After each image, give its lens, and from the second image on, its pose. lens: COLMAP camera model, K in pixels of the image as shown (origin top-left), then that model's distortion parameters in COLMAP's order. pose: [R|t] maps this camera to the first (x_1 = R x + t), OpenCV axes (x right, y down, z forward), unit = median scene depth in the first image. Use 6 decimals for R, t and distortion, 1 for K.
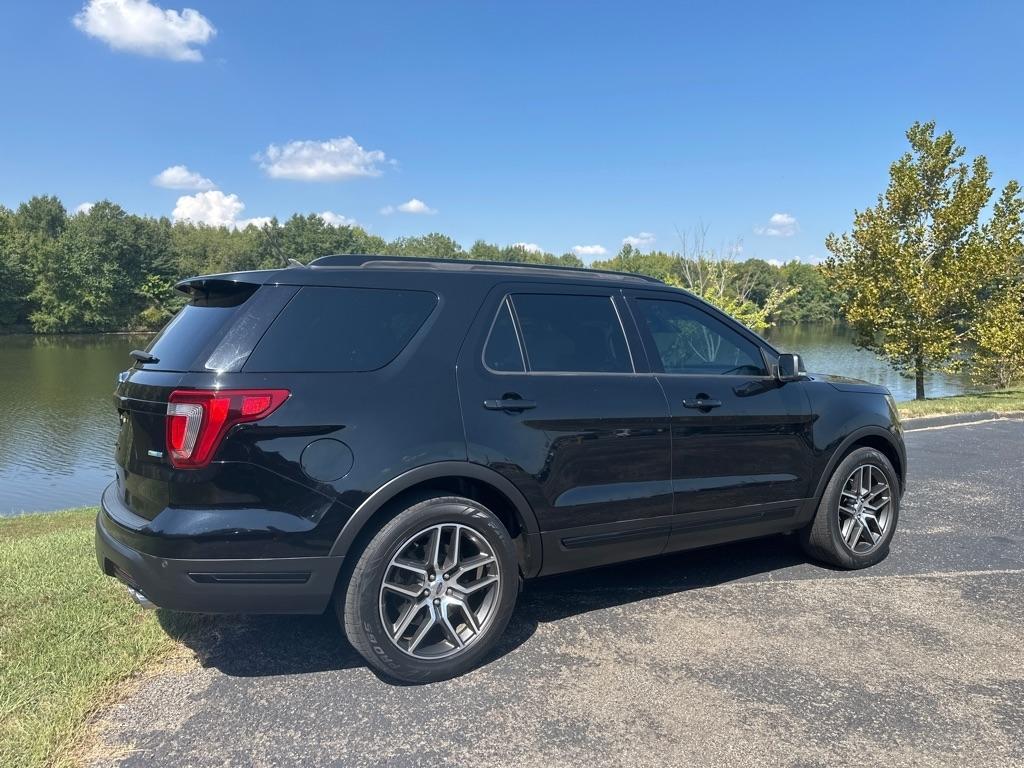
lens RADIAL K [[719.1, 0, 513.3], [0, 719.1, 385.2], [0, 0, 1]] dist [0.061717, -0.074918]
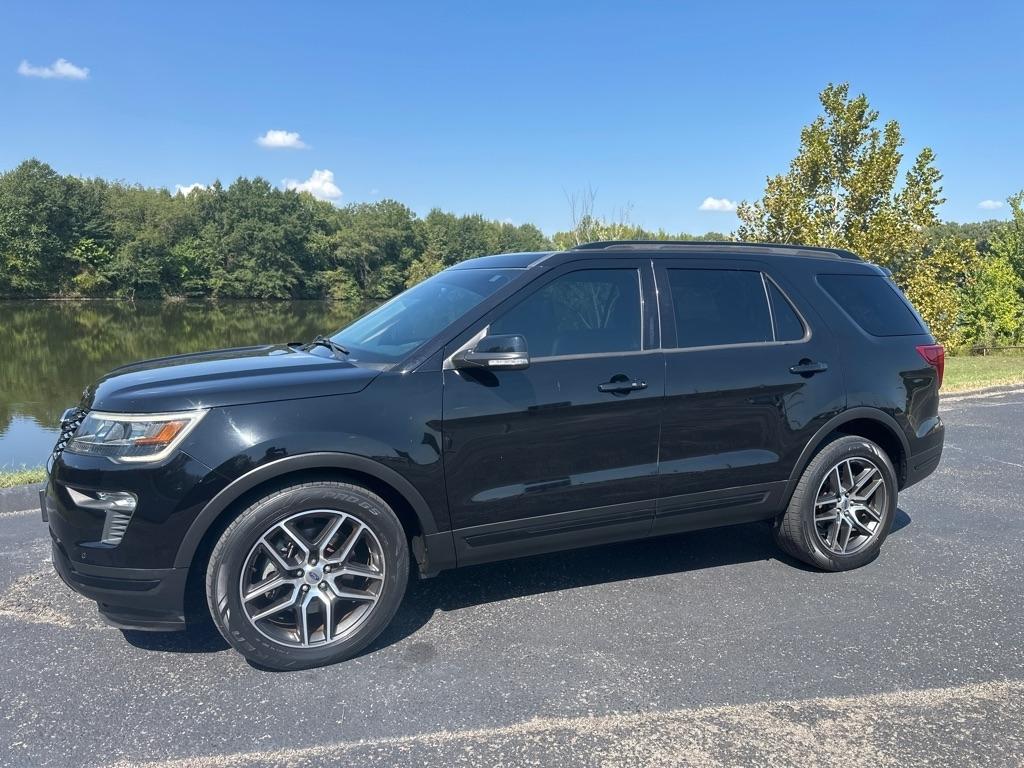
lens RADIAL K [[719.1, 0, 512.5], [0, 719.1, 385.7], [0, 0, 1]] dist [0.061717, -0.074918]
pose [[0.998840, 0.006180, 0.047750, 0.056648], [-0.008014, 0.999233, 0.038320, 0.001164], [-0.047476, -0.038658, 0.998124, 0.037886]]
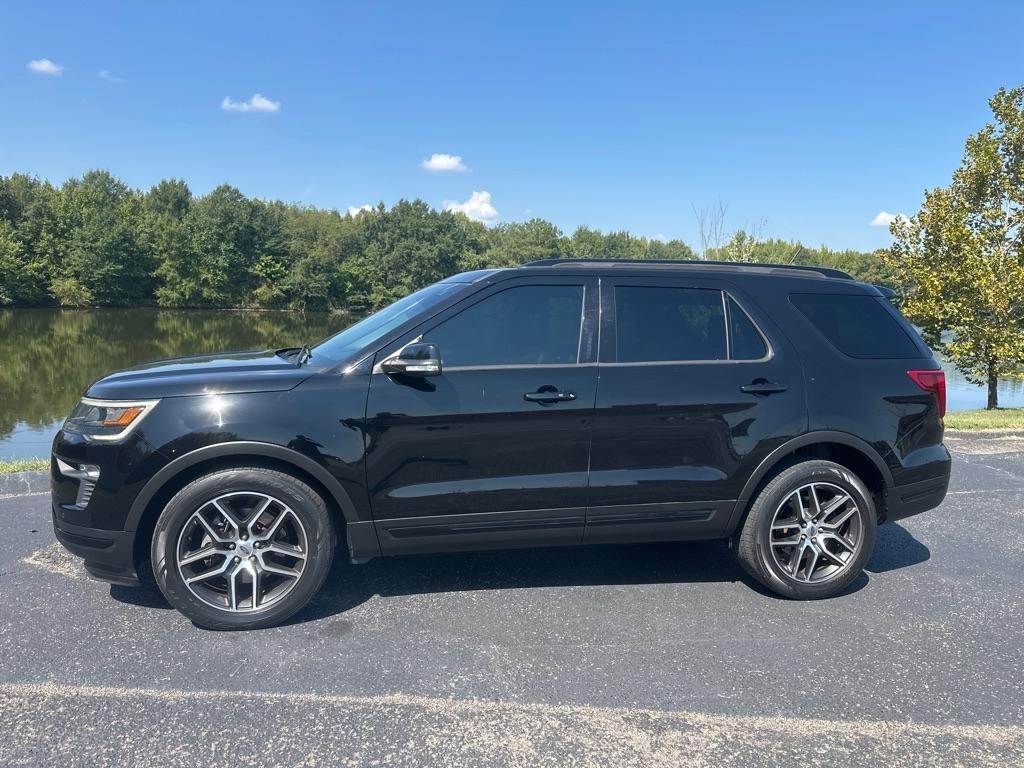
lens RADIAL K [[719.1, 0, 512.6], [0, 719.1, 383.3], [0, 0, 1]] dist [0.061717, -0.074918]
pose [[0.987254, 0.044977, -0.152665, 0.079721], [-0.042904, 0.998937, 0.016849, 0.001385], [0.153261, -0.010084, 0.988134, 0.033890]]
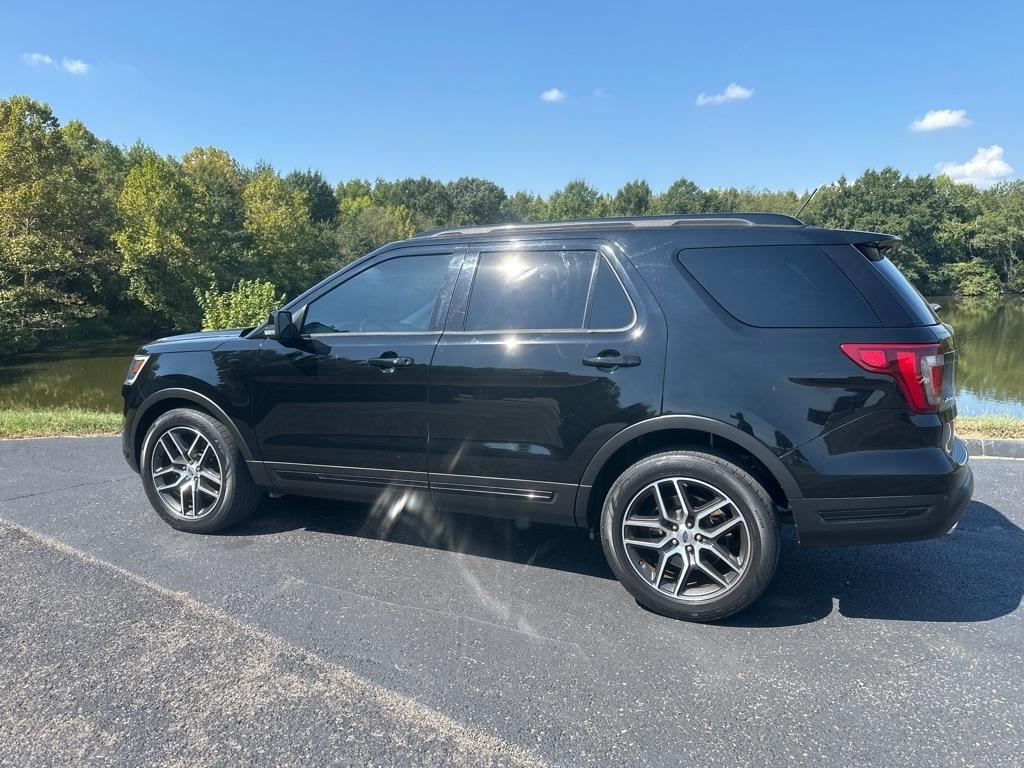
lens RADIAL K [[719.1, 0, 514.9], [0, 719.1, 382.3], [0, 0, 1]] dist [0.061717, -0.074918]
pose [[0.718208, 0.084117, -0.690725, 0.139629], [-0.055648, 0.996430, 0.063484, 0.000230], [0.693599, -0.007158, 0.720325, 0.062854]]
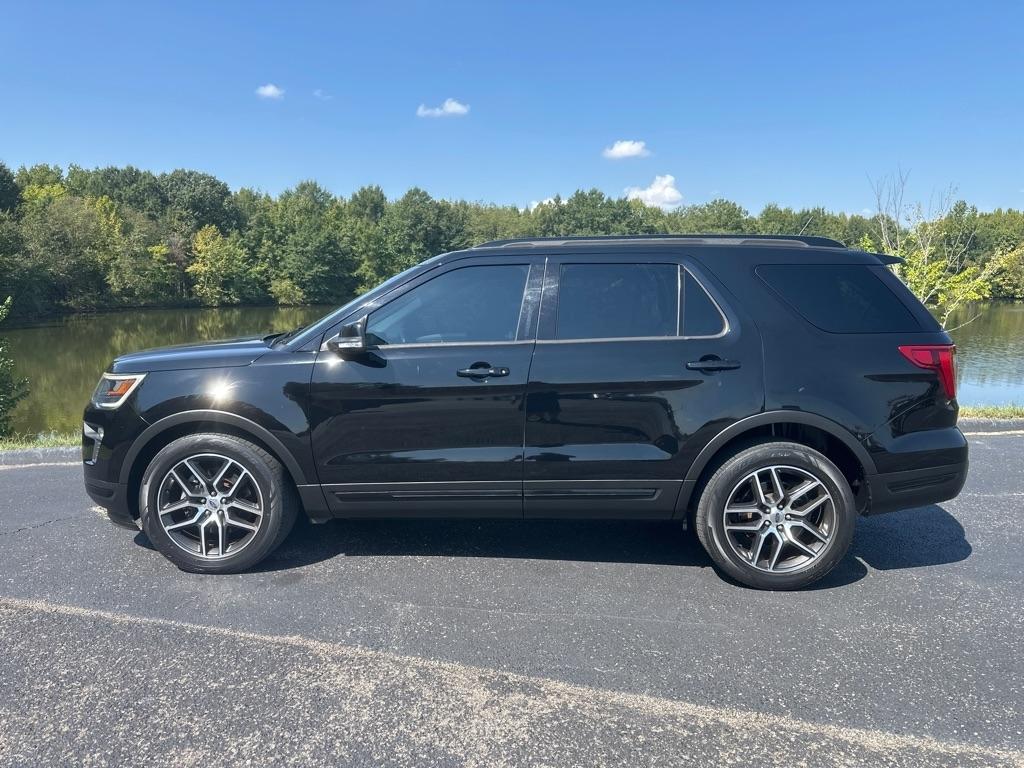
lens RADIAL K [[719.1, 0, 506.9], [0, 719.1, 382.2], [0, 0, 1]] dist [0.061717, -0.074918]
pose [[0.915740, 0.050535, -0.398581, 0.107074], [-0.037781, 0.998493, 0.039794, 0.001725], [0.399992, -0.021382, 0.916269, 0.038695]]
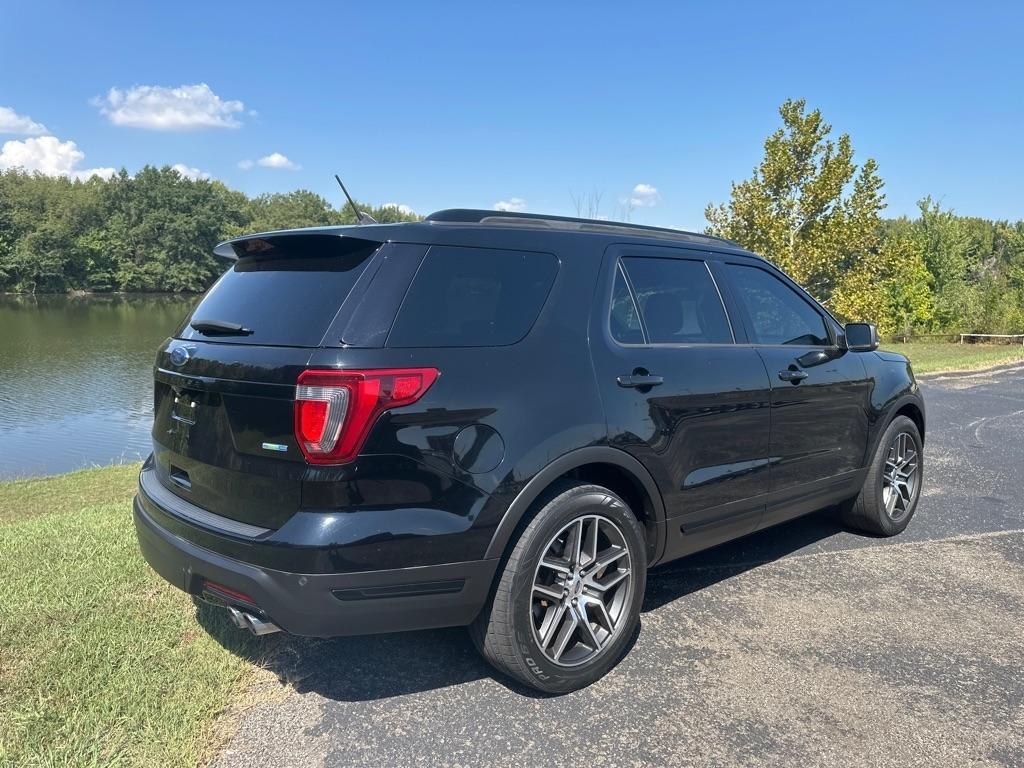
lens RADIAL K [[719.1, 0, 501.9], [0, 719.1, 381.6], [0, 0, 1]] dist [0.061717, -0.074918]
pose [[0.986638, -0.011730, 0.162508, -0.035357], [0.004660, 0.999029, 0.043821, -0.001342], [-0.162864, -0.042478, 0.985734, 0.014981]]
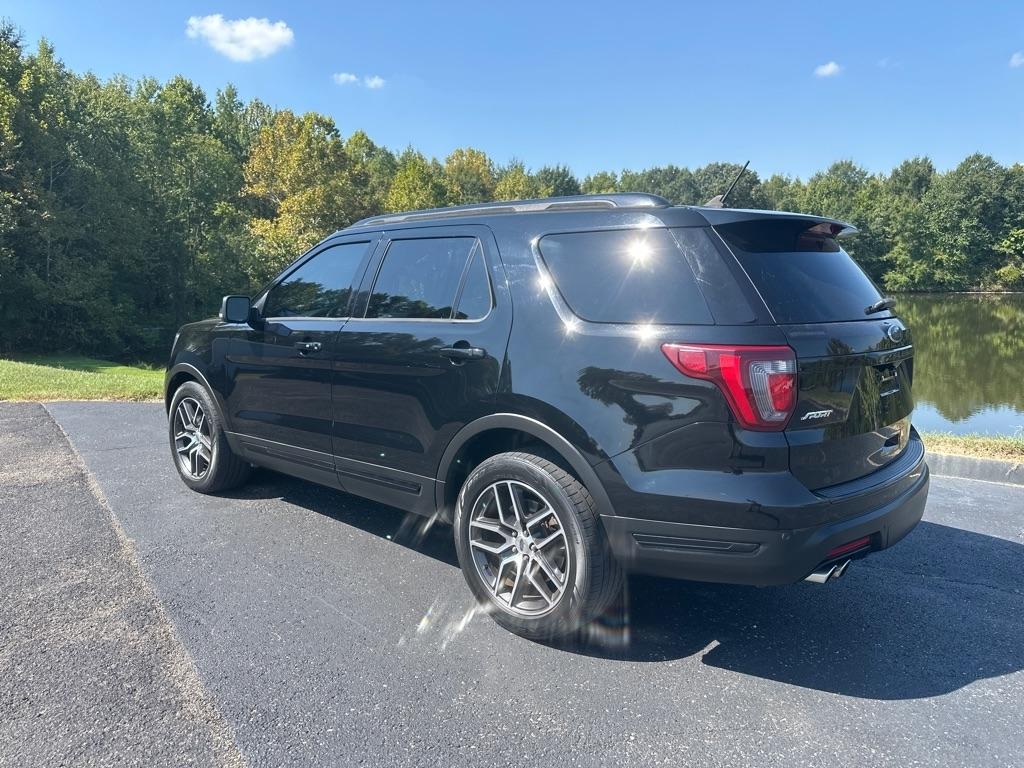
lens RADIAL K [[719.1, 0, 514.9], [0, 719.1, 384.5], [0, 0, 1]] dist [0.061717, -0.074918]
pose [[0.447292, 0.125408, -0.885552, 0.160512], [-0.078616, 0.991801, 0.100745, -0.002220], [0.890926, 0.024556, 0.453483, 0.095377]]
